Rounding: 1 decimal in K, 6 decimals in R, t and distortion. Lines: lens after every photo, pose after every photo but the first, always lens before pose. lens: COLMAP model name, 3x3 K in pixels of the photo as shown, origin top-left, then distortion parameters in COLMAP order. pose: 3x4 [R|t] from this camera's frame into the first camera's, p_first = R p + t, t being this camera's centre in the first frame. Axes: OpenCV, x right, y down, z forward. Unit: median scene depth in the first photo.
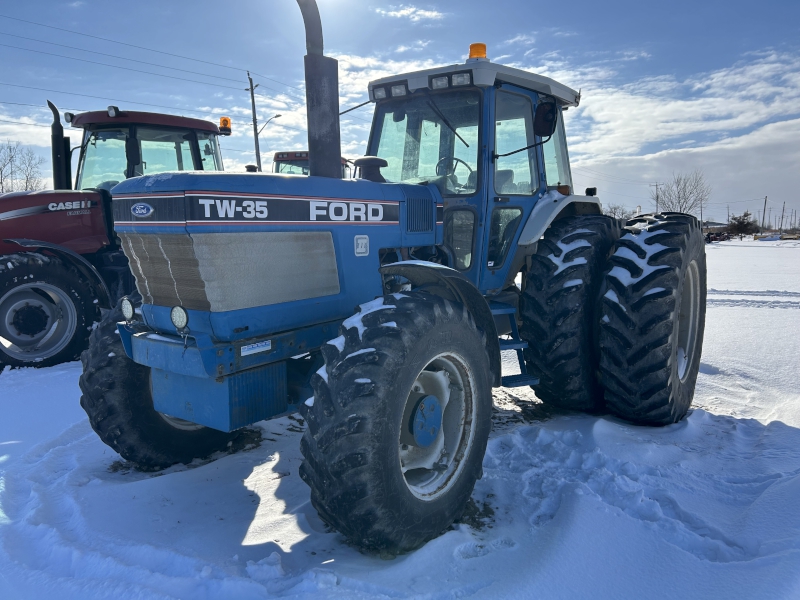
lens RADIAL K [[608.0, 0, 399.9], [0, 608.0, 297.7], [0, 0, 1]] dist [0.039091, -0.016121]
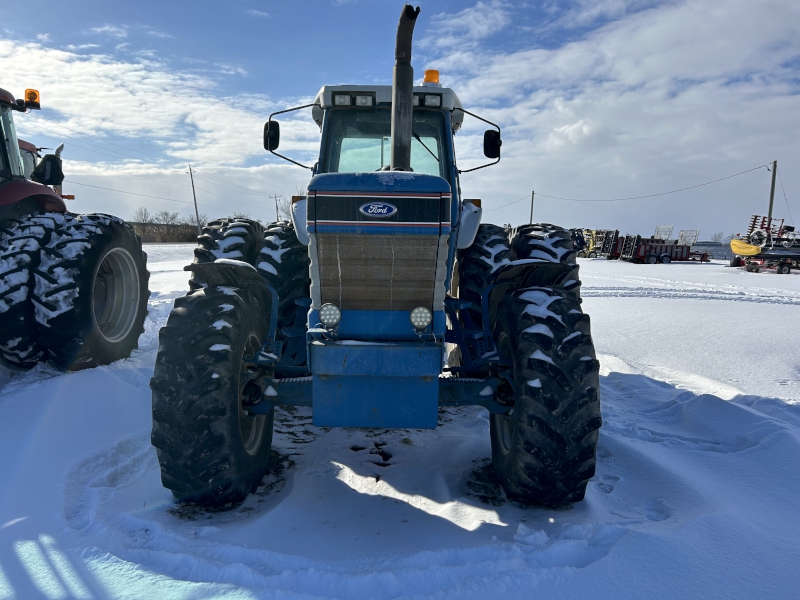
lens RADIAL K [[608.0, 0, 400.0], [0, 608.0, 300.8], [0, 0, 1]] dist [0.039091, -0.016121]
pose [[0.816428, -0.049198, 0.575348, -0.738965], [0.053556, 0.998521, 0.009386, -0.005507], [-0.574958, 0.023150, 0.817855, 0.156934]]
